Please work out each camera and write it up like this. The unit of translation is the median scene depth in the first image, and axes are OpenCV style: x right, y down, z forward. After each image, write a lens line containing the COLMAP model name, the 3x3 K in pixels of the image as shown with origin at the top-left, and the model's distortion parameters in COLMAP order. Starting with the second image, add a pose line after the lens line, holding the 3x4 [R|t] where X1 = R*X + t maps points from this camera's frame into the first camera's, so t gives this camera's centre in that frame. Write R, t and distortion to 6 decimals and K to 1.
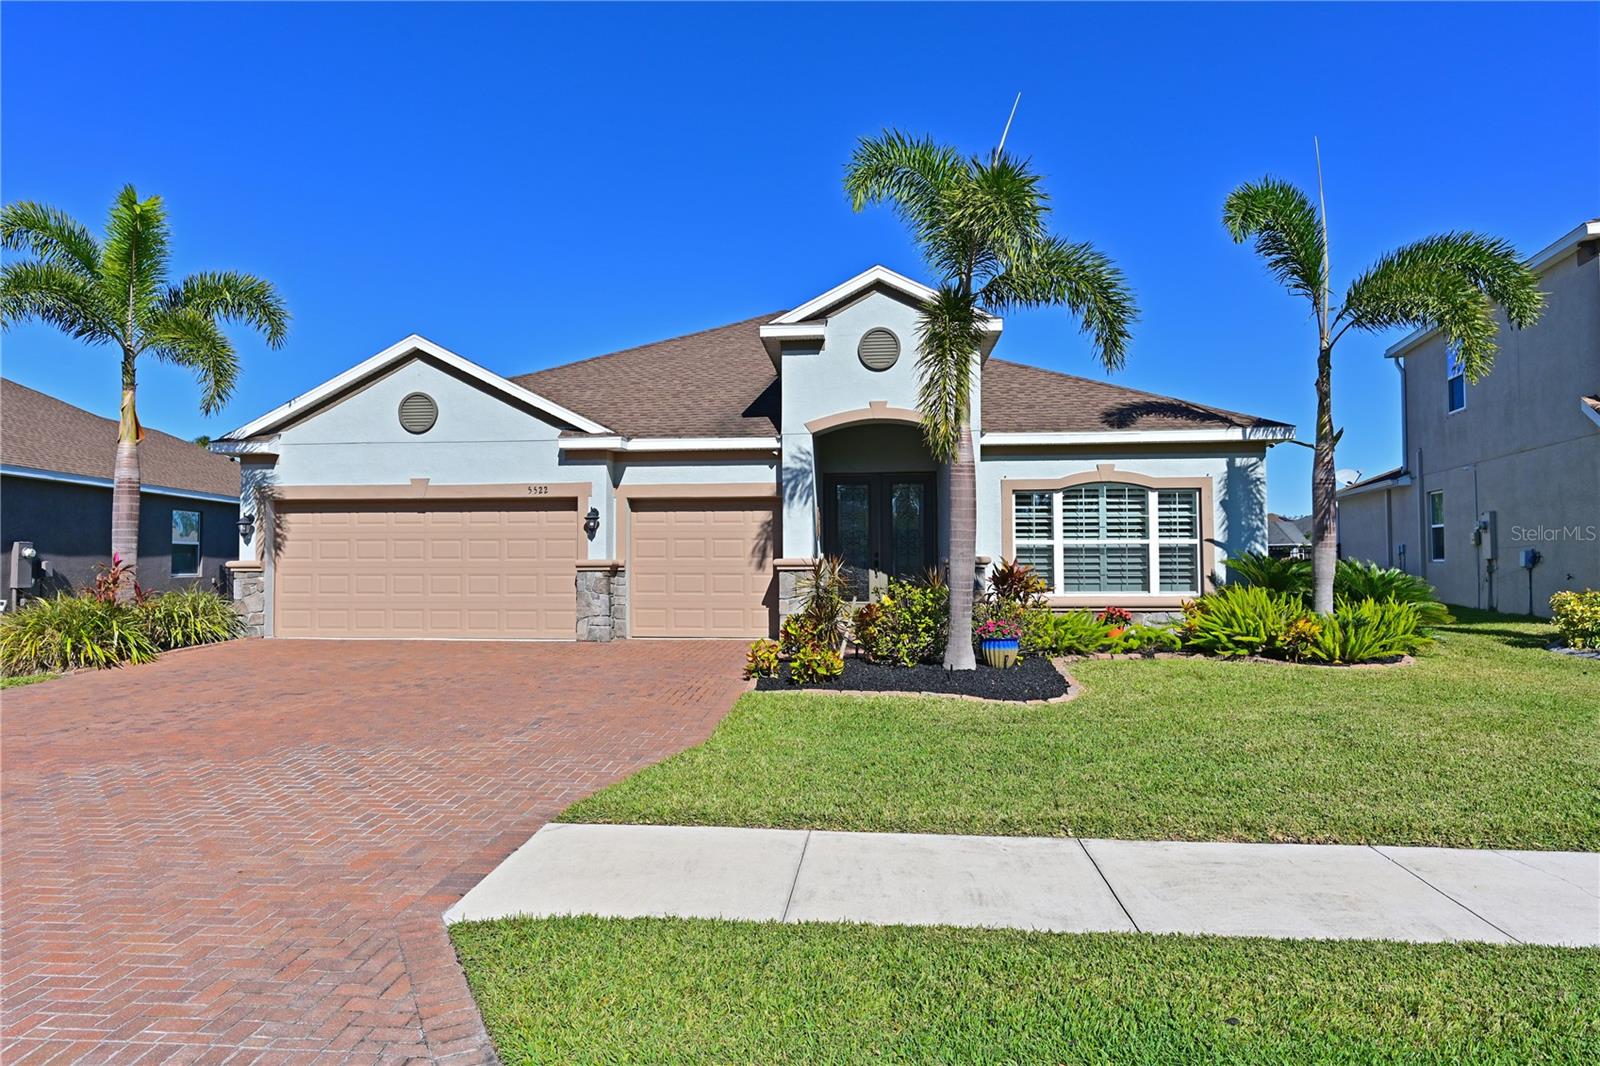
lens RADIAL K [[965.2, 0, 799.9], [0, 965.2, 503.6], [0, 0, 1]] dist [-0.001386, 0.000391]
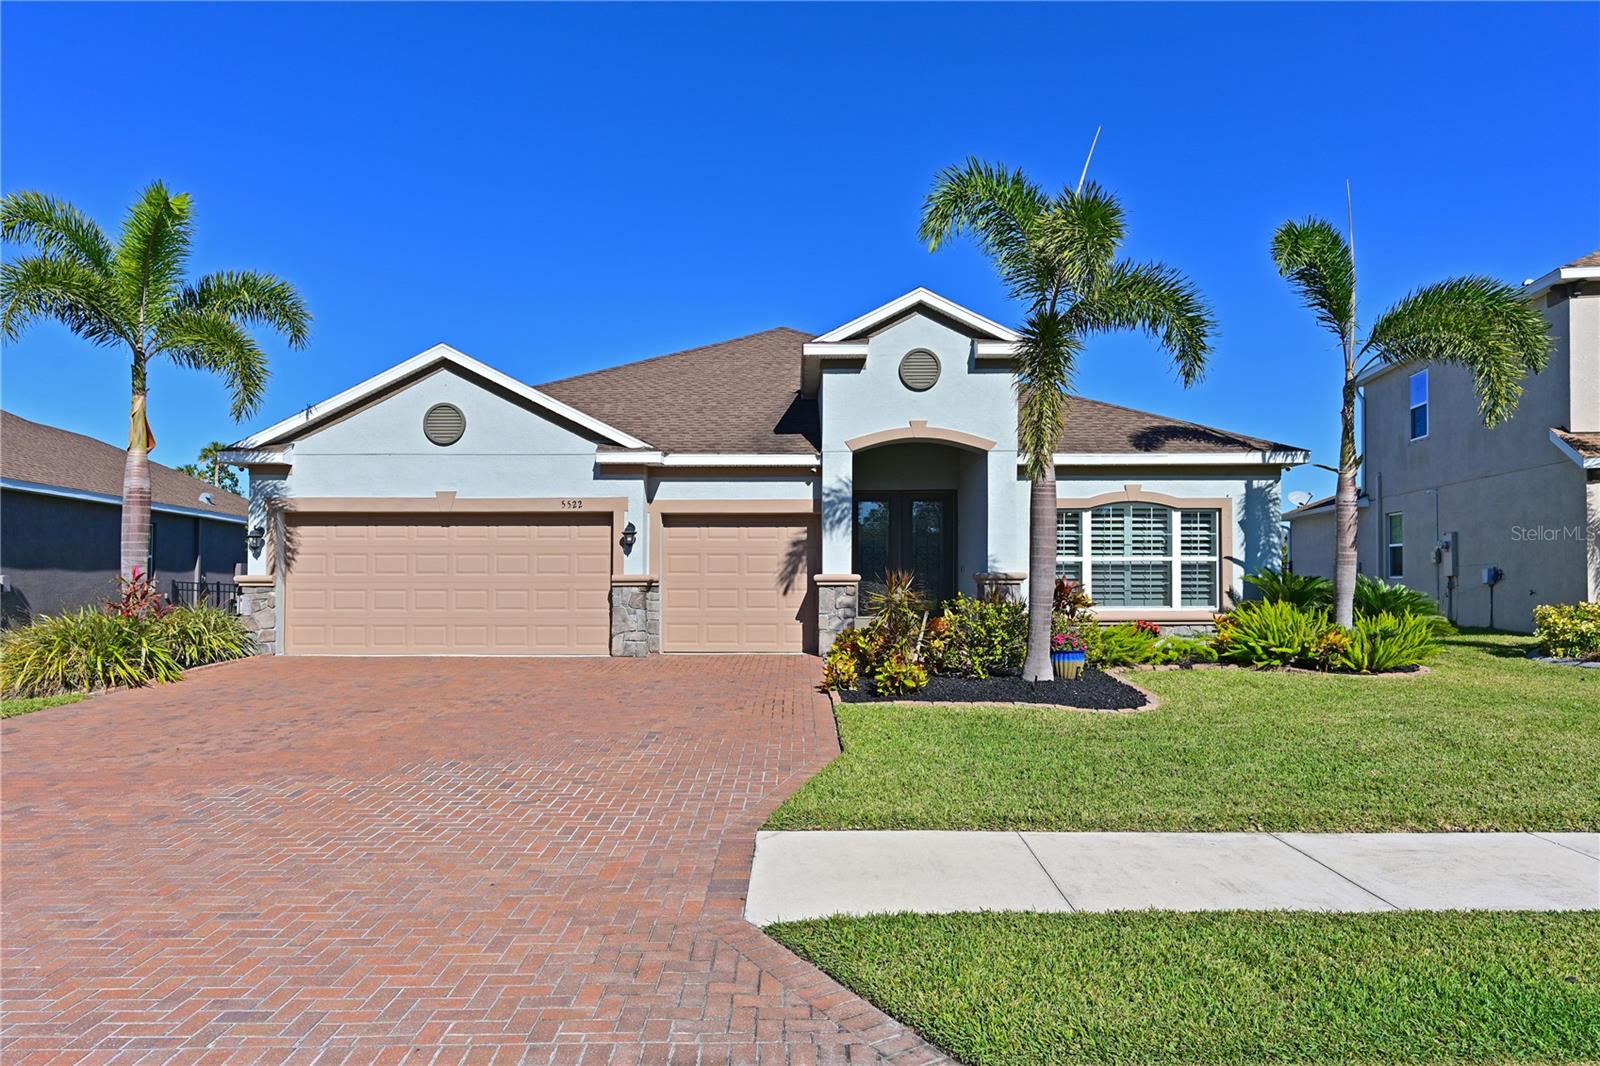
lens RADIAL K [[967.2, 0, 800.0], [0, 967.2, 533.8], [0, 0, 1]] dist [-0.000175, -0.000396]
pose [[0.995394, 0.006209, 0.095670, -0.141426], [-0.007609, 0.999869, 0.014282, 0.000176], [-0.095569, -0.014944, 0.995311, -0.010039]]
